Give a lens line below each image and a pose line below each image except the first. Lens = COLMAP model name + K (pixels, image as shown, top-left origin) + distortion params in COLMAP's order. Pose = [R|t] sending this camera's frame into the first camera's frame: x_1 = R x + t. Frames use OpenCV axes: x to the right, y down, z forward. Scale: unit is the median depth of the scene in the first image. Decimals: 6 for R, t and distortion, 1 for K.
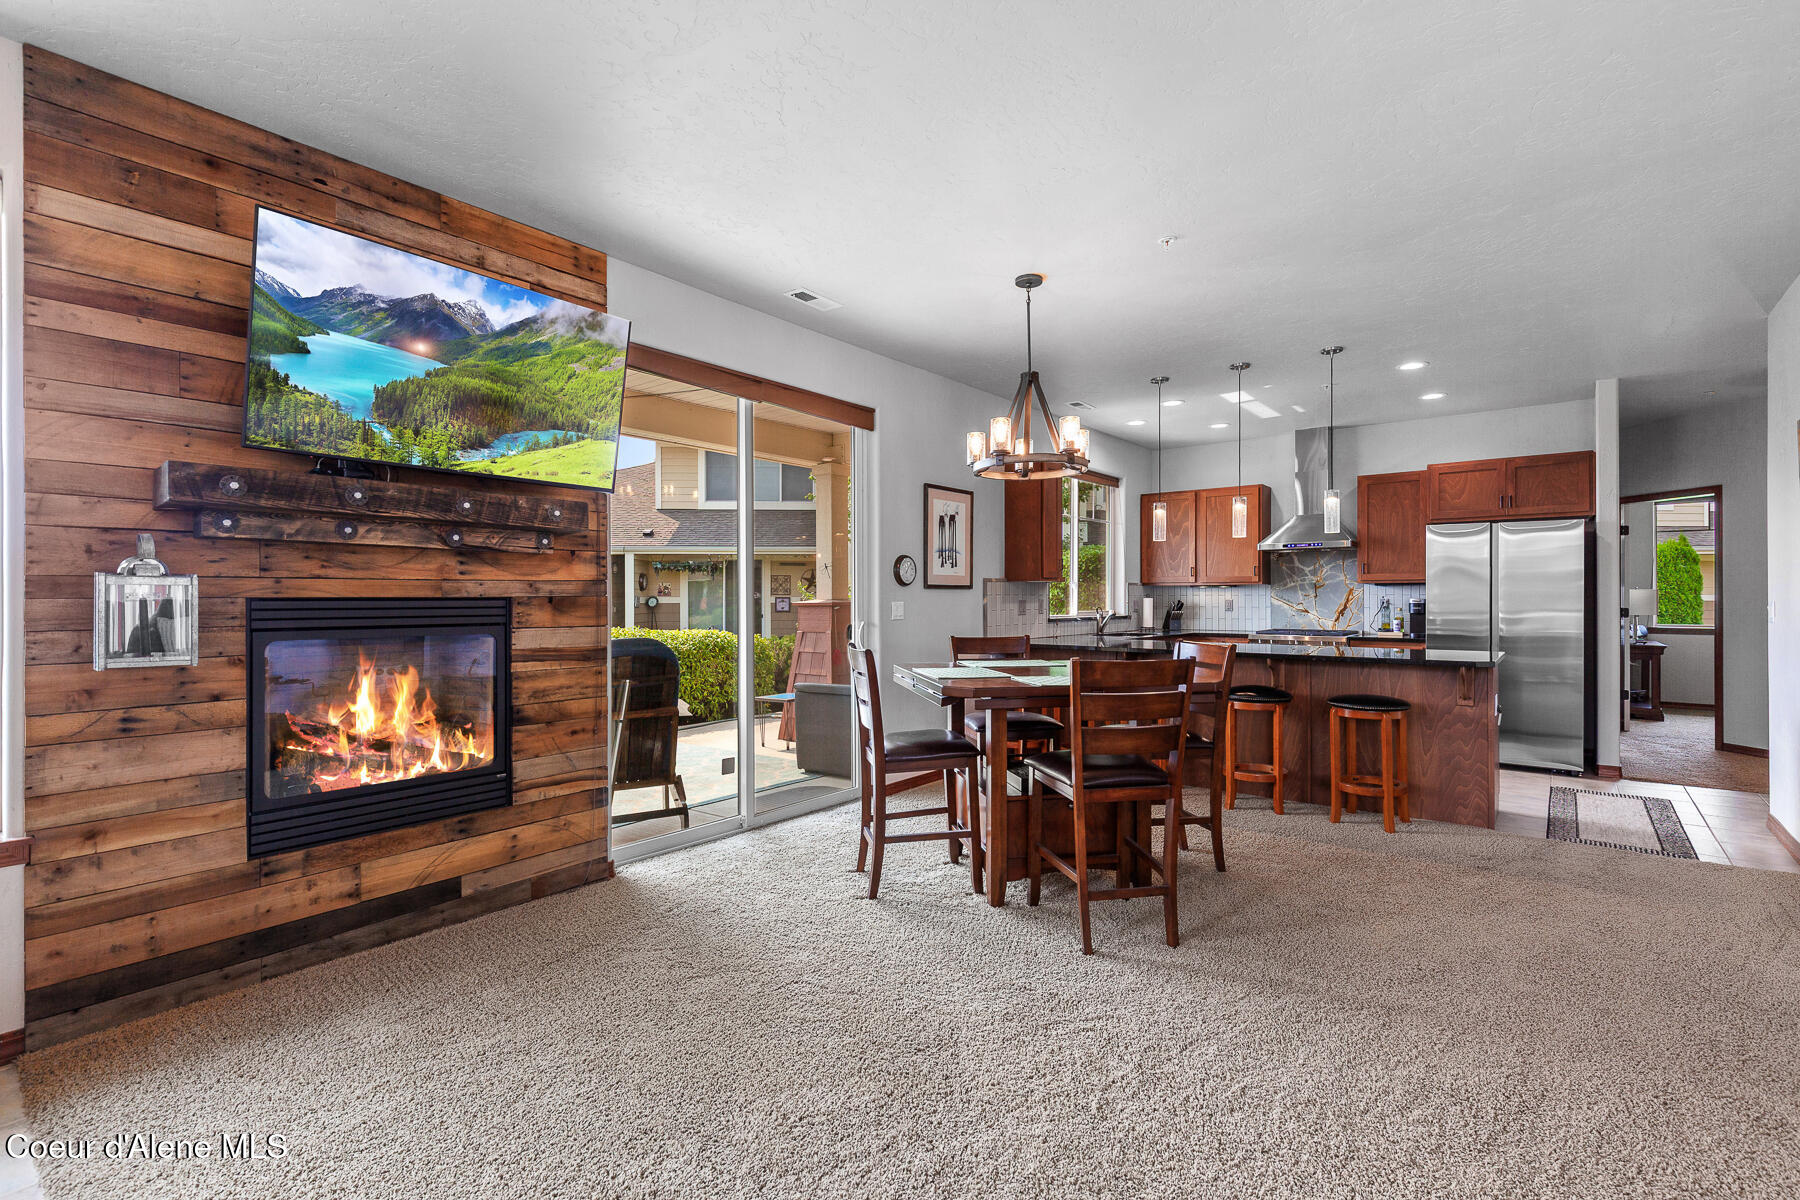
lens RADIAL K [[811.0, 0, 903.2], [0, 811.0, 597.3], [0, 0, 1]] dist [0.007018, -0.002748]
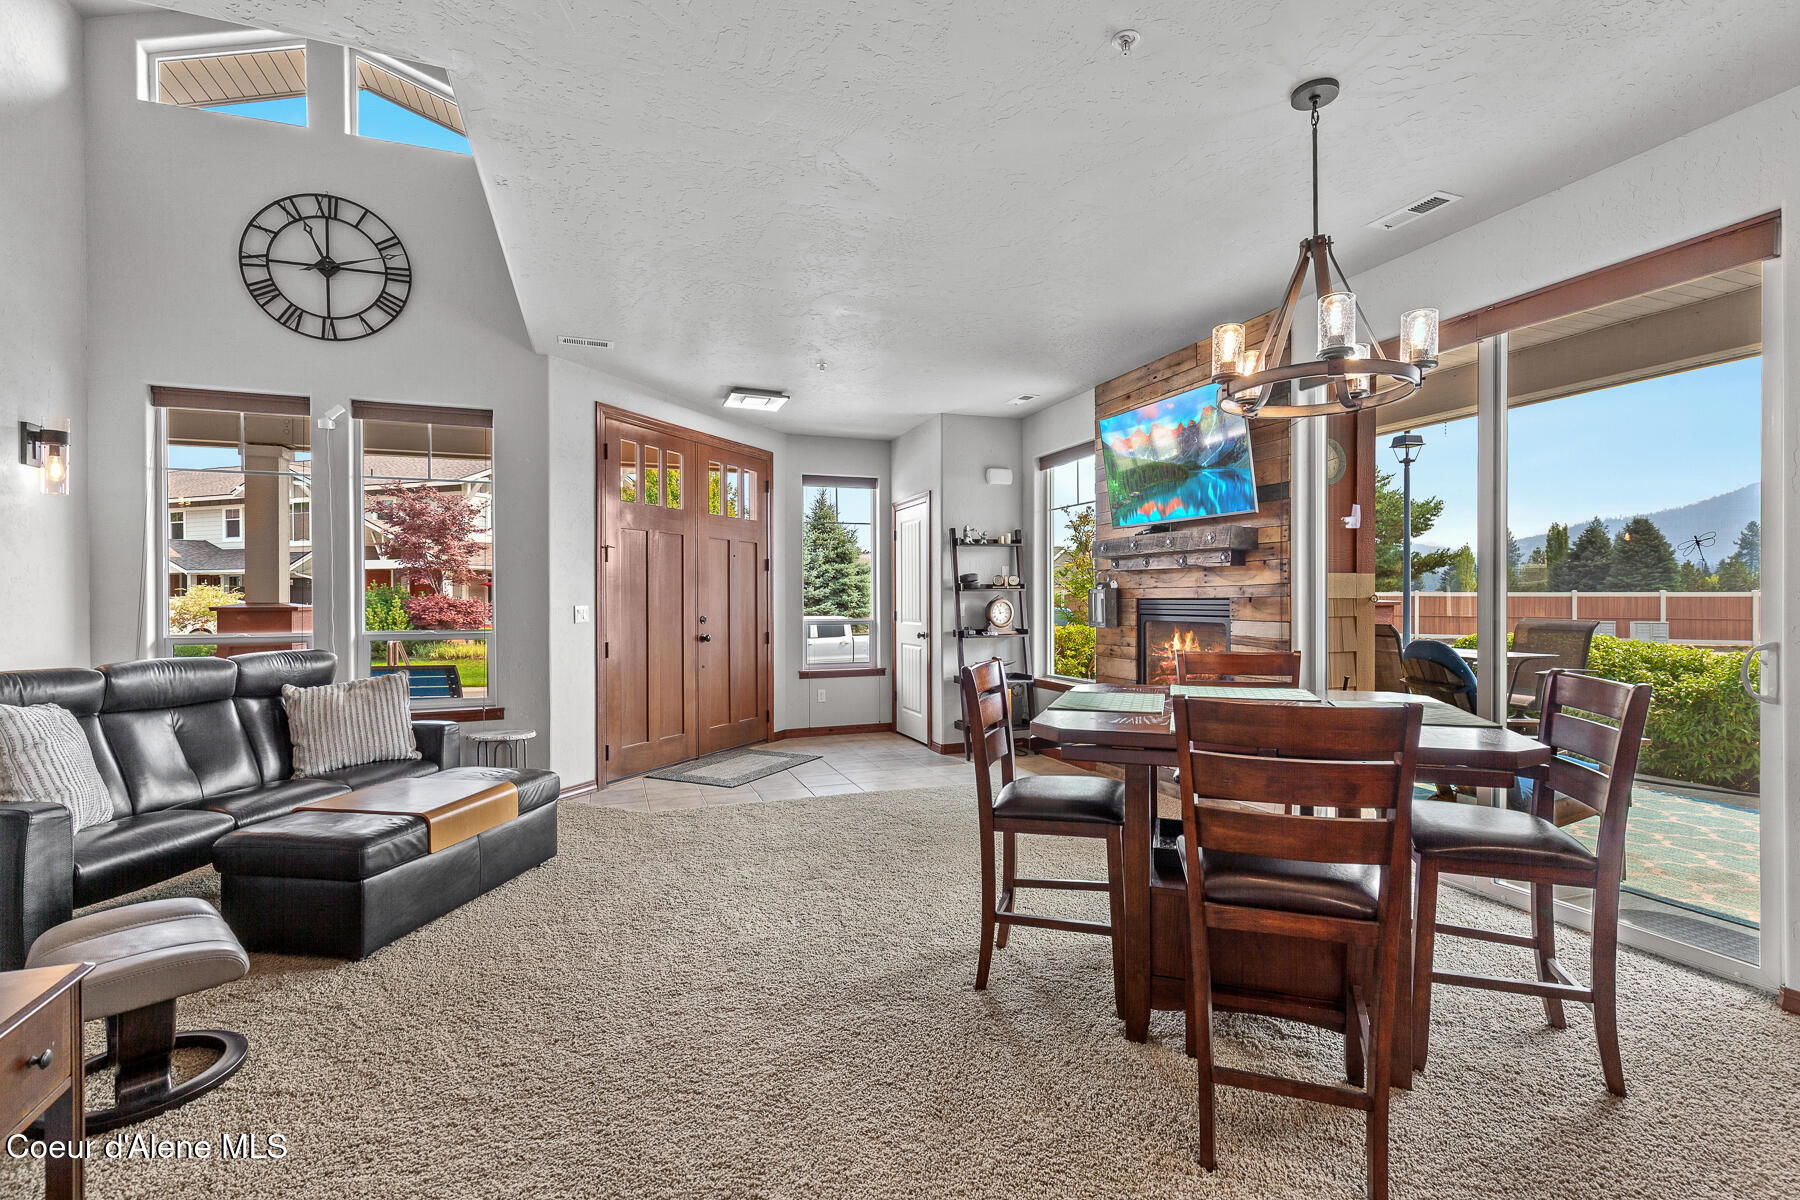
lens RADIAL K [[811.0, 0, 902.3], [0, 811.0, 604.4], [0, 0, 1]] dist [0.007018, -0.002748]
pose [[-0.512646, 0.008403, -0.858559, 0.565510], [0.004944, 0.999964, 0.006834, -0.000626], [0.858586, -0.000741, -0.512670, 0.682974]]
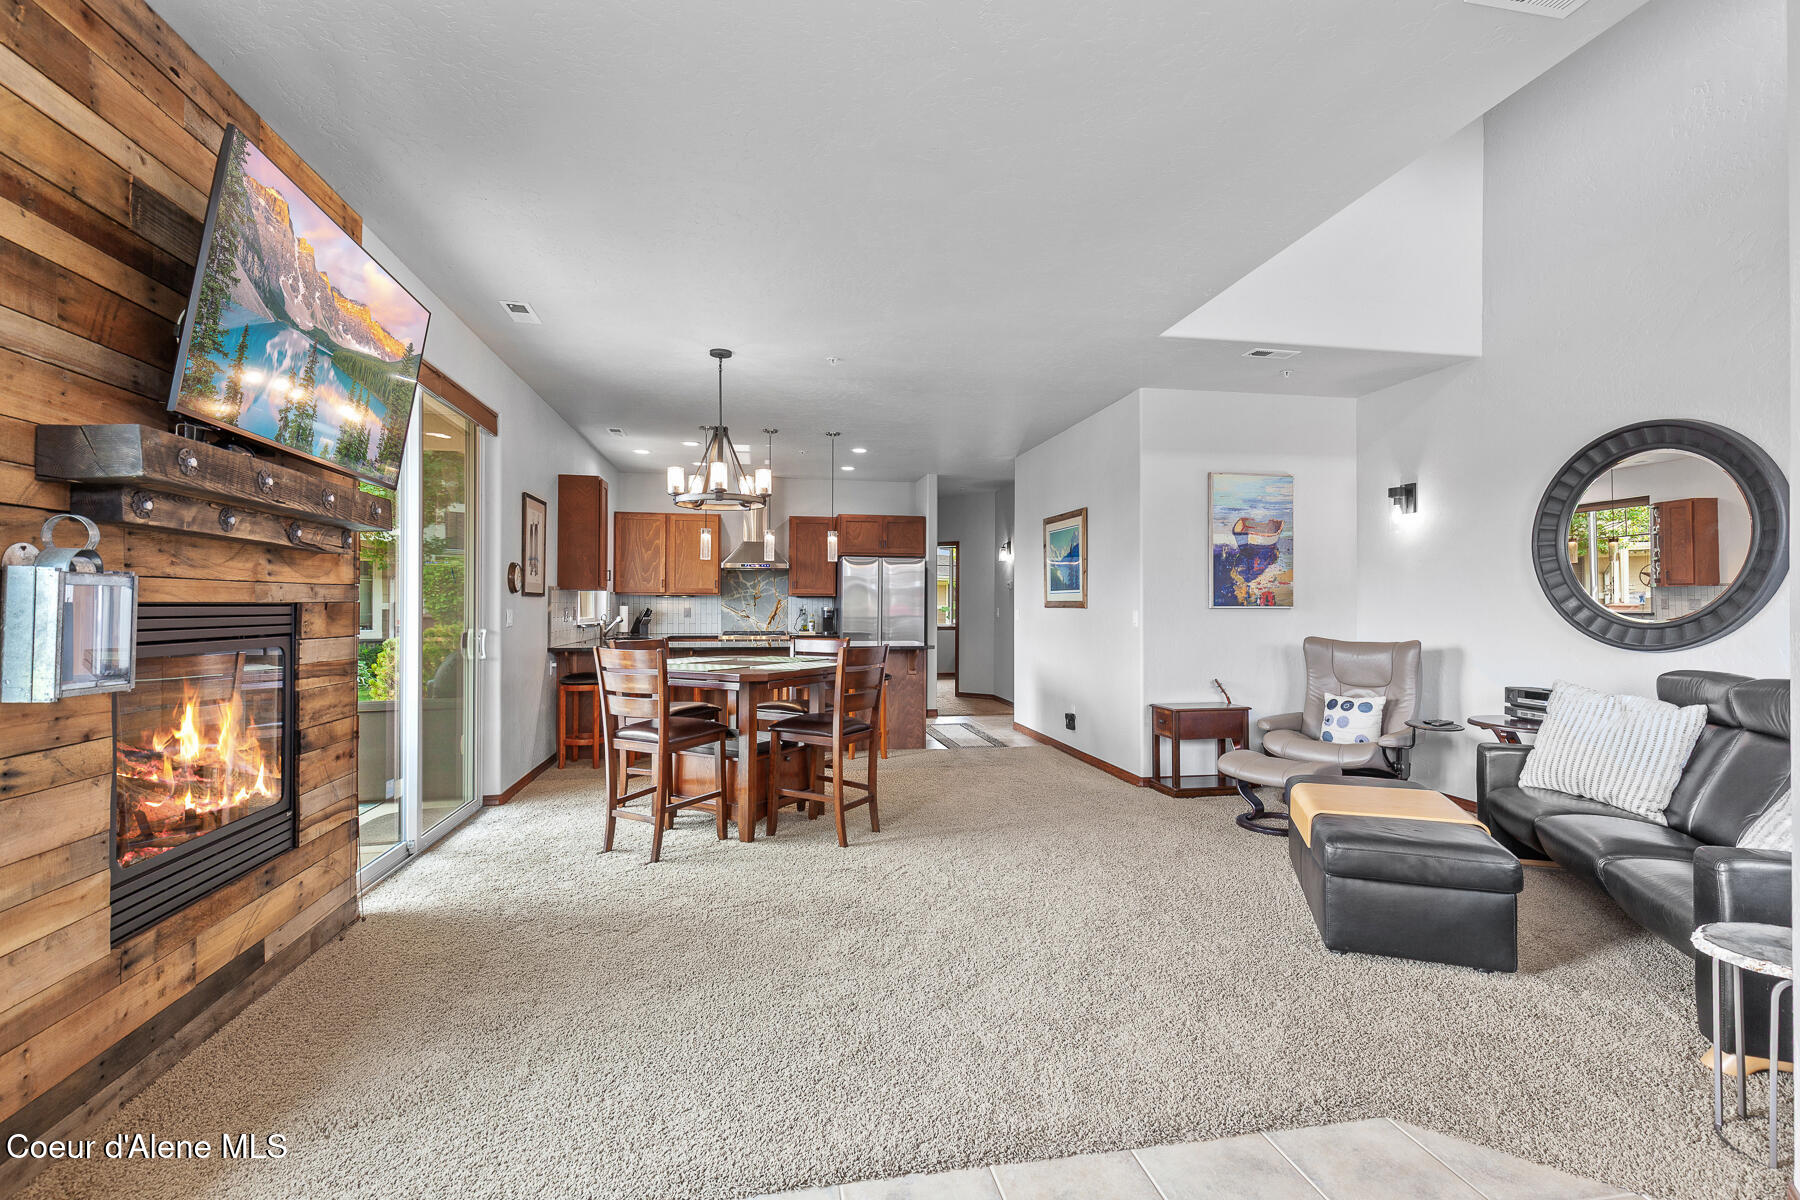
lens RADIAL K [[811.0, 0, 904.7], [0, 811.0, 602.7], [0, 0, 1]] dist [0.007018, -0.002748]
pose [[0.650004, 0.007847, 0.759890, -0.396918], [-0.006165, 0.999968, -0.005052, 0.000054], [-0.759905, -0.001401, 0.650032, -0.020890]]
